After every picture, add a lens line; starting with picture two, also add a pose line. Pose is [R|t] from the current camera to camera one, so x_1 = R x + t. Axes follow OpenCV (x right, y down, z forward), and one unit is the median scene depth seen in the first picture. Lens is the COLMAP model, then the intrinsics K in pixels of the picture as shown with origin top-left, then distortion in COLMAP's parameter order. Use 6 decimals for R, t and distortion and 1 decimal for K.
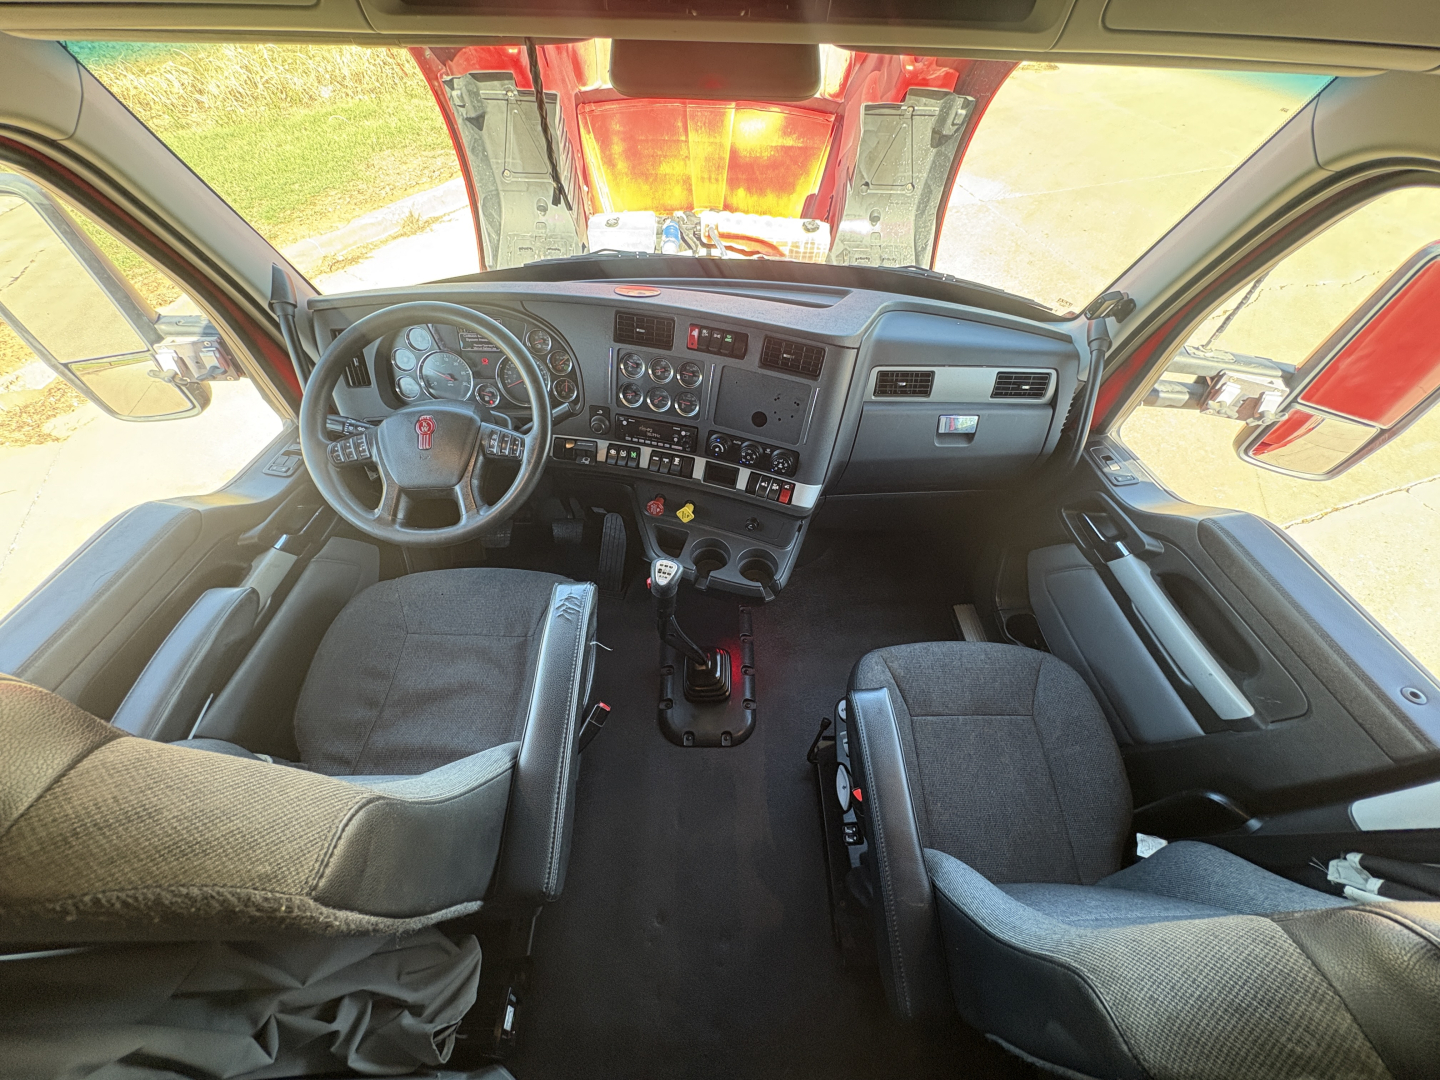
lens RADIAL K [[570.1, 0, 720.0], [0, 570.1, 540.0], [0, 0, 1]] dist [-0.000402, -0.000016]
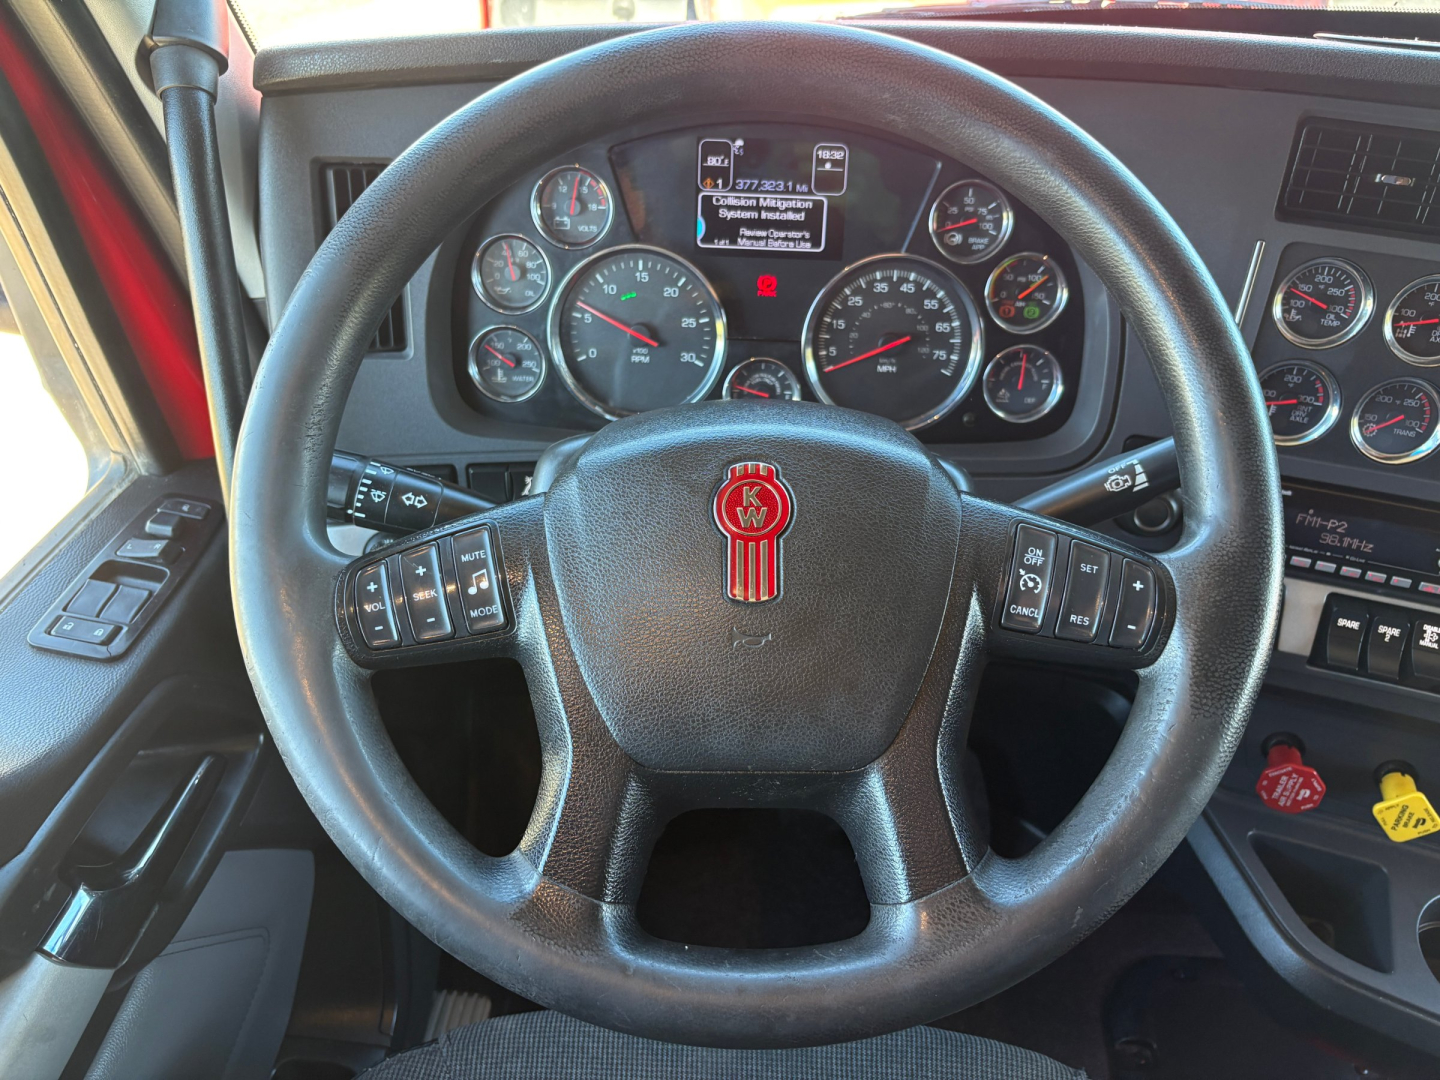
lens RADIAL K [[1054.8, 0, 720.0], [0, 1054.8, 540.0], [0, 0, 1]] dist [-0.033764, -0.003915]
pose [[0.999051, 0.030983, -0.030605, -0.475145], [-0.034994, 0.989435, -0.140691, -0.113730], [0.025922, 0.141628, 0.989580, 0.530001]]
